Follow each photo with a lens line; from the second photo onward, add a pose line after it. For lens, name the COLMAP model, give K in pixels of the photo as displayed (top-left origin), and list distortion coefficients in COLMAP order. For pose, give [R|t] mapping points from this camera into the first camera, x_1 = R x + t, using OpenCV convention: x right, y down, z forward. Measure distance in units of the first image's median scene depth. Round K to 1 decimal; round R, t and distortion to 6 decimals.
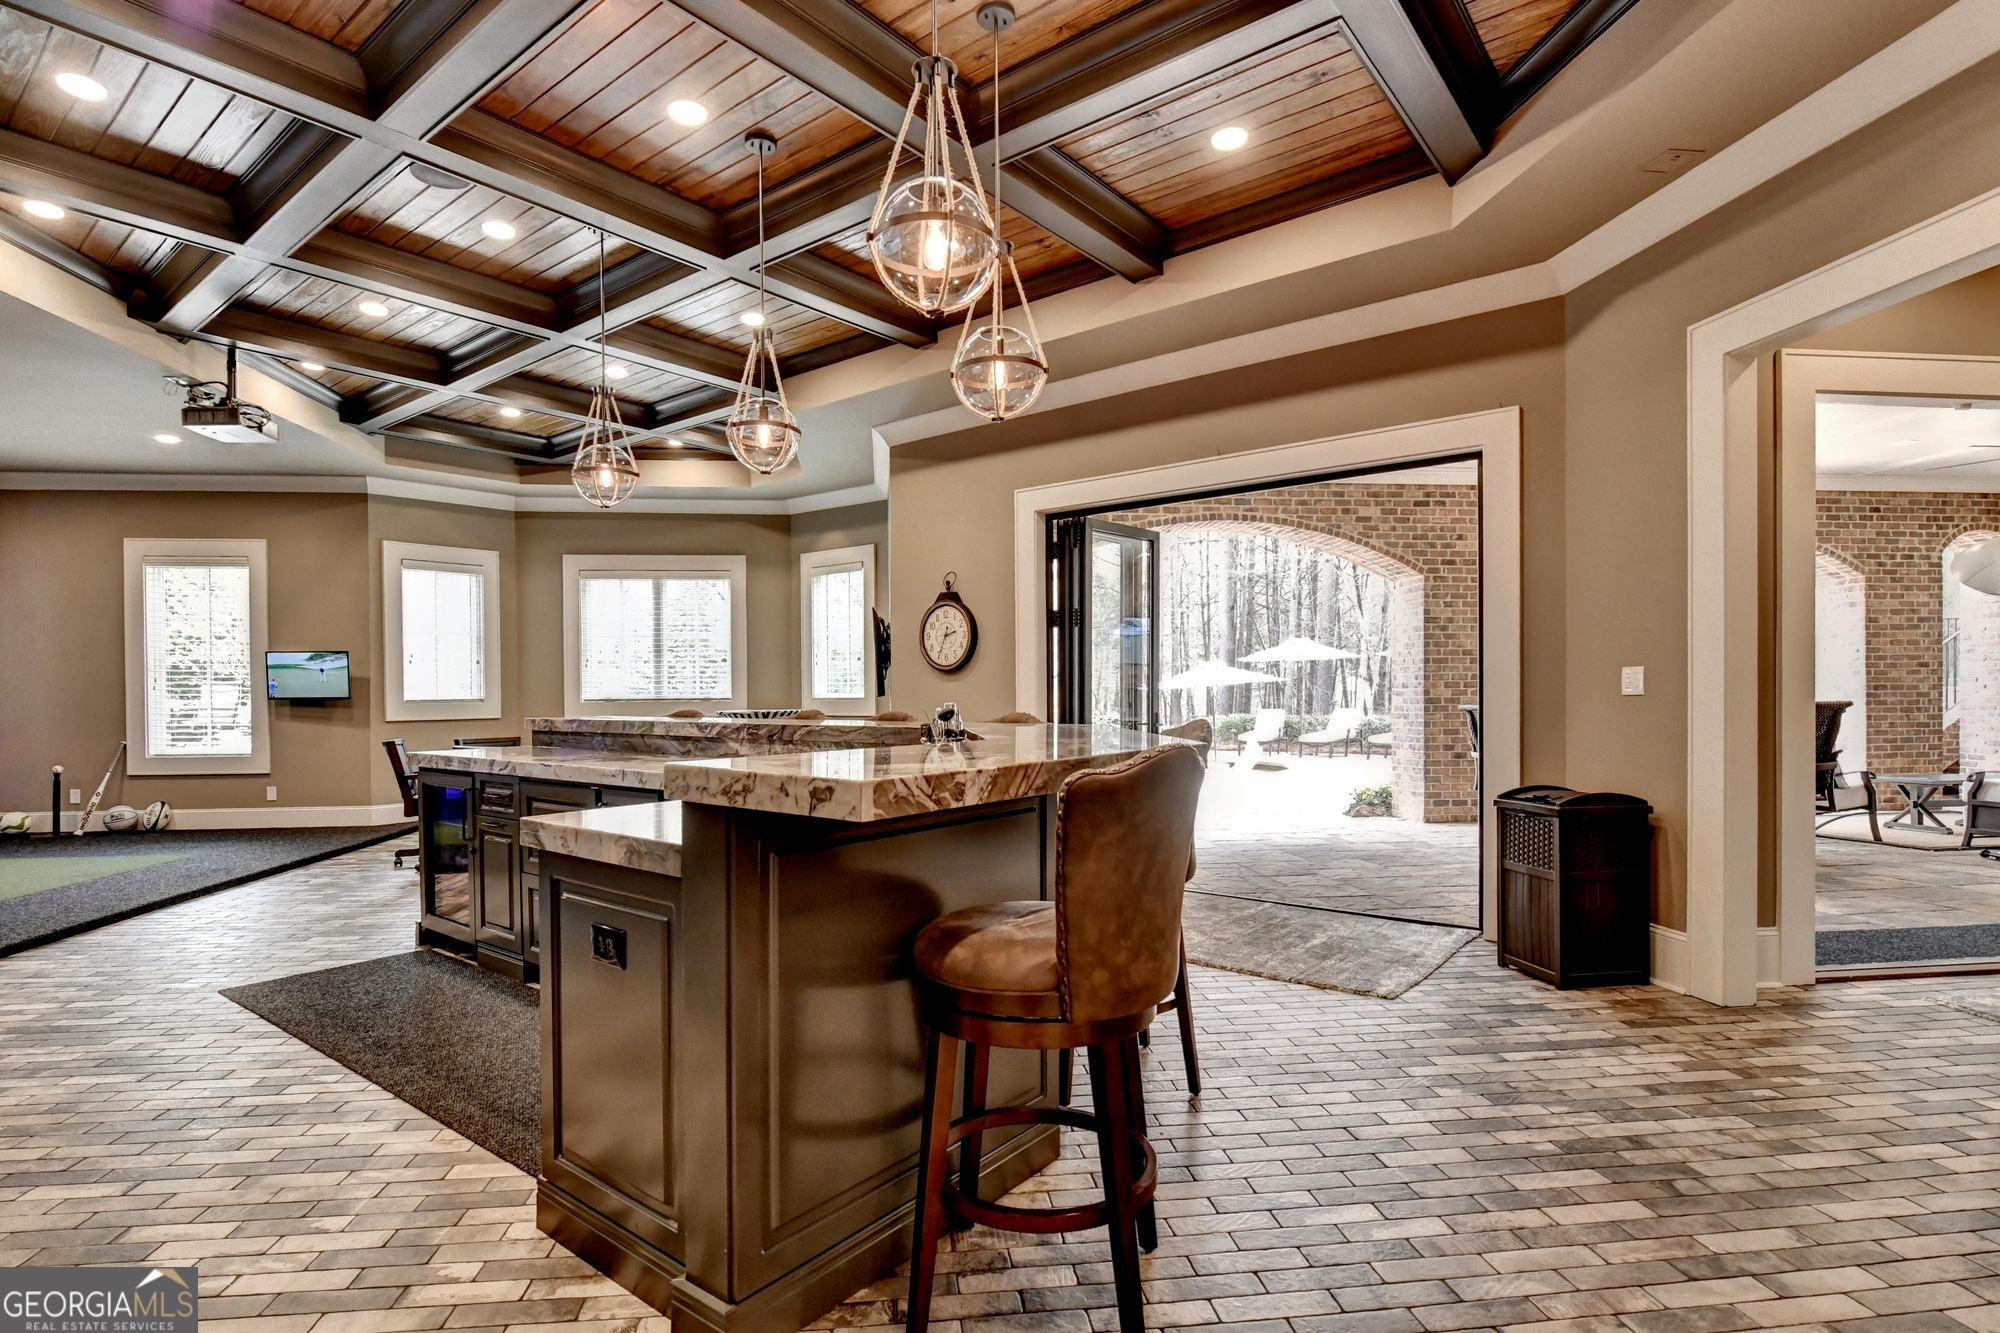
lens RADIAL K [[998.8, 0, 994.7], [0, 998.8, 705.0], [0, 0, 1]] dist [-0.004541, -0.000333]
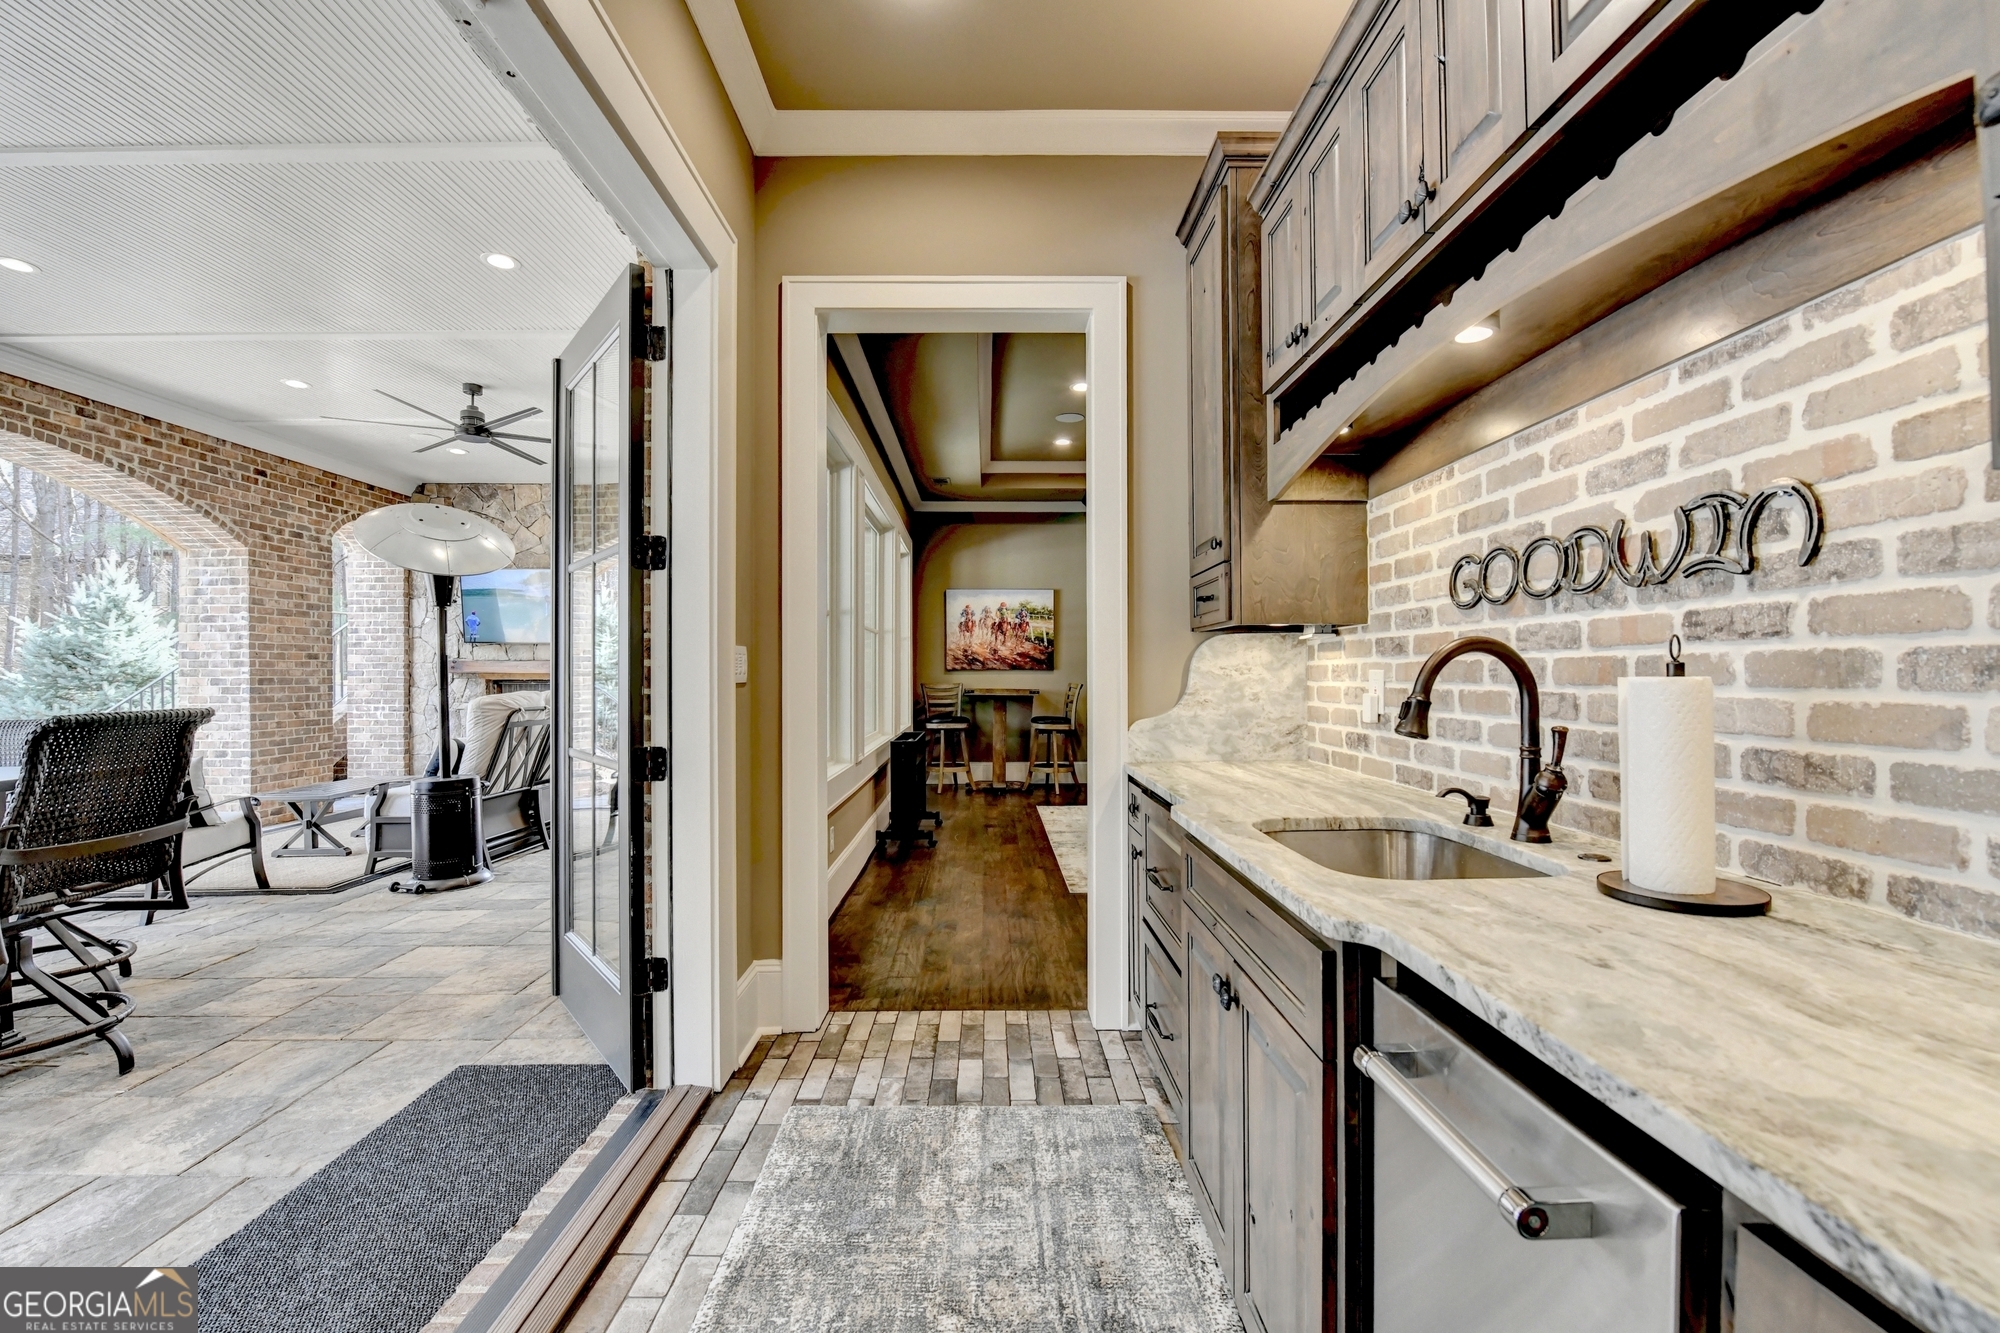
lens RADIAL K [[812.2, 0, 994.6], [0, 812.2, 671.7], [0, 0, 1]] dist [-0.018724, -0.000452]
pose [[0.105283, 0.011862, 0.994372, 0.287992], [0.016014, 0.999779, -0.013622, -0.006996], [-0.994313, 0.017358, 0.105070, 0.322216]]
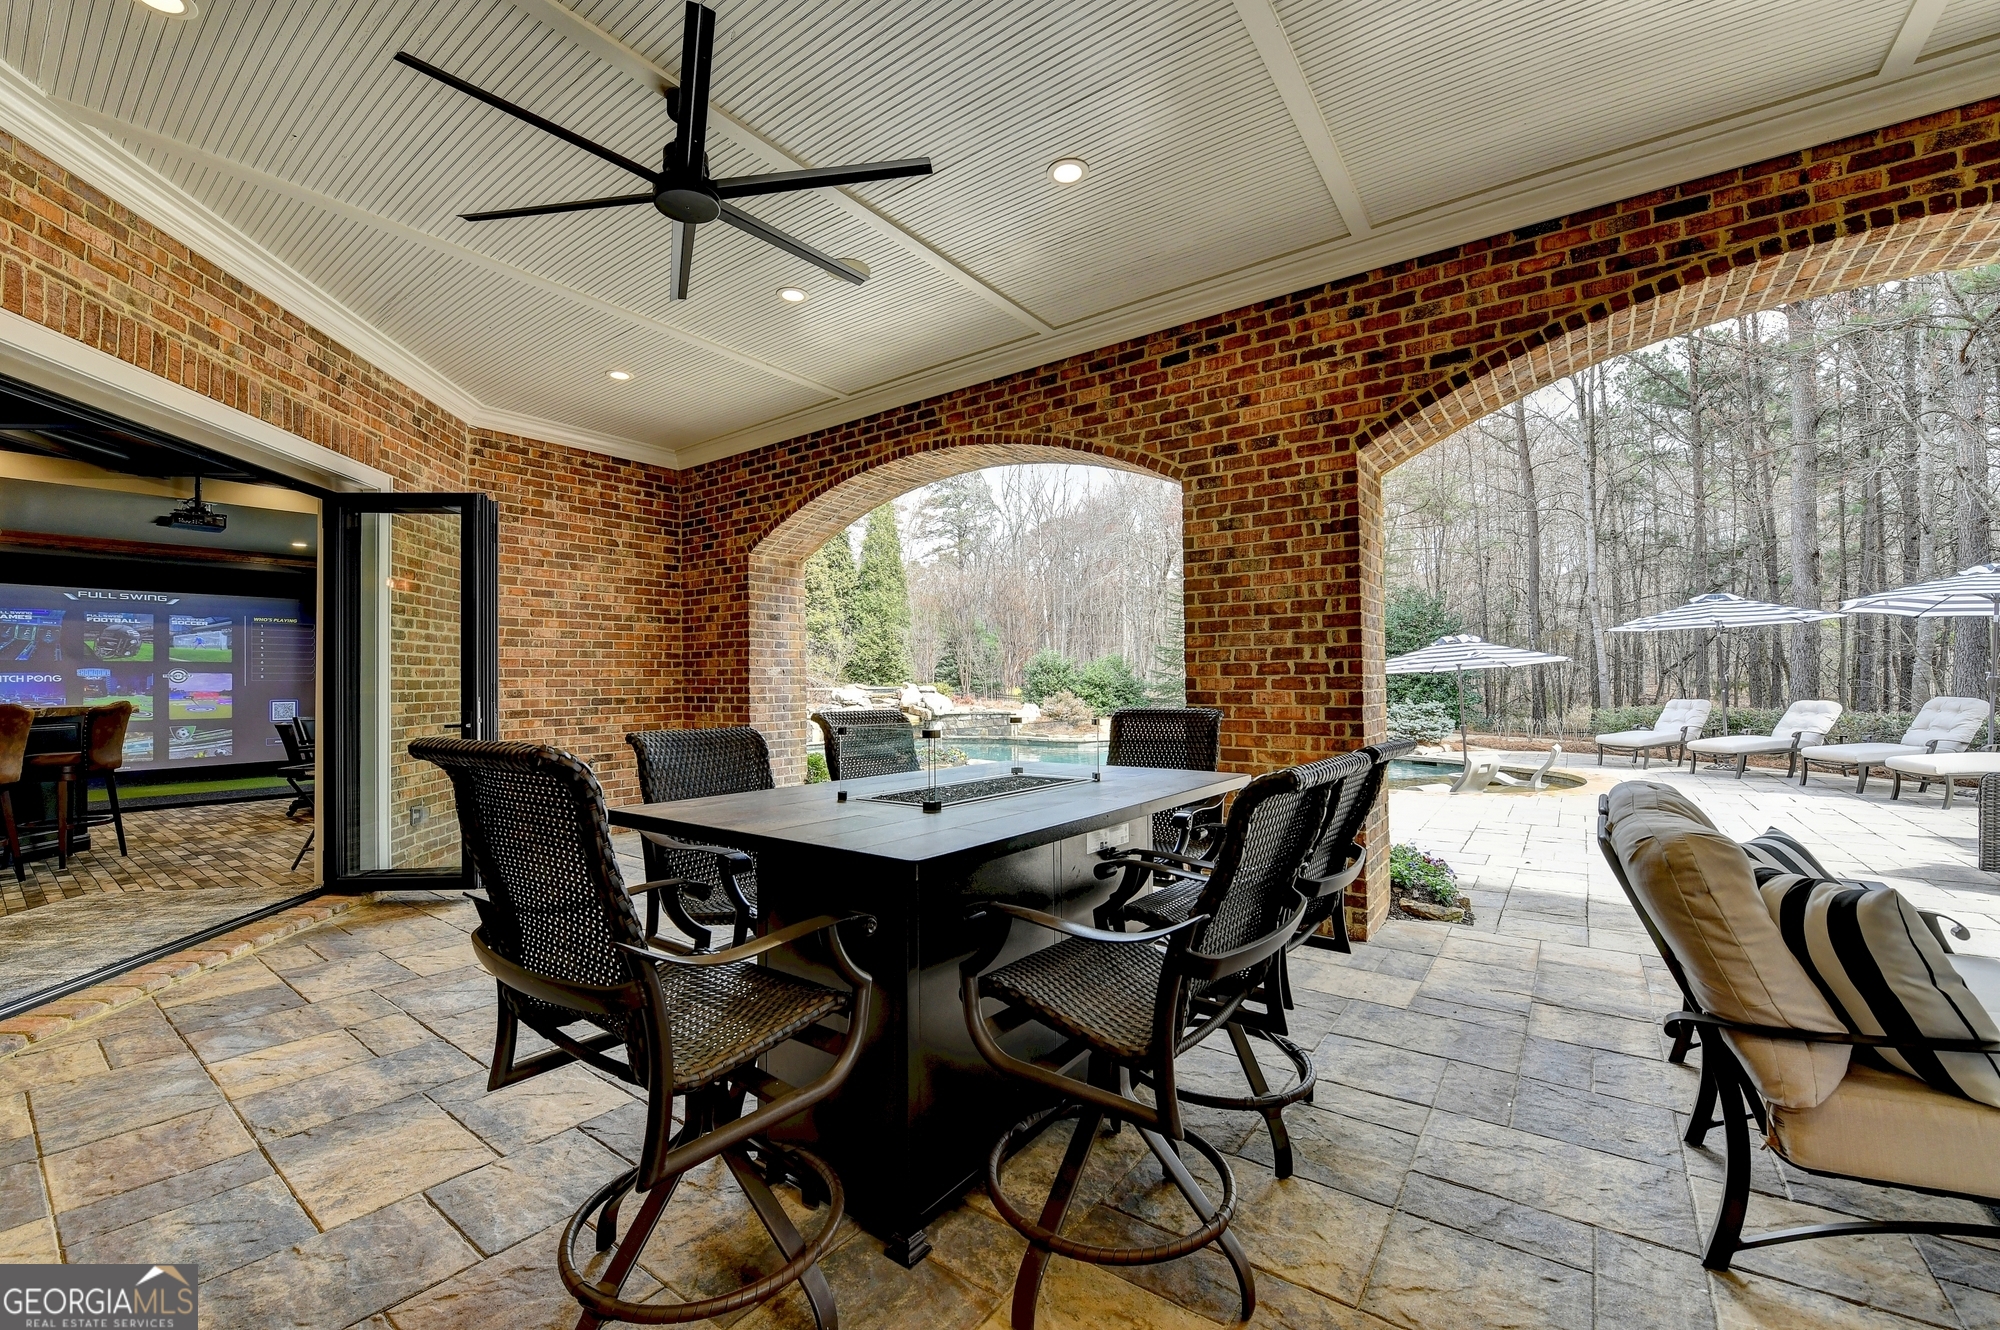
lens RADIAL K [[812.2, 0, 994.6], [0, 812.2, 670.2], [0, 0, 1]] dist [-0.018724, -0.000452]
pose [[0.726135, -0.010423, -0.687474, 0.668871], [-0.002594, 0.999836, -0.017899, -0.011448], [0.687548, 0.014780, 0.725989, 0.581987]]
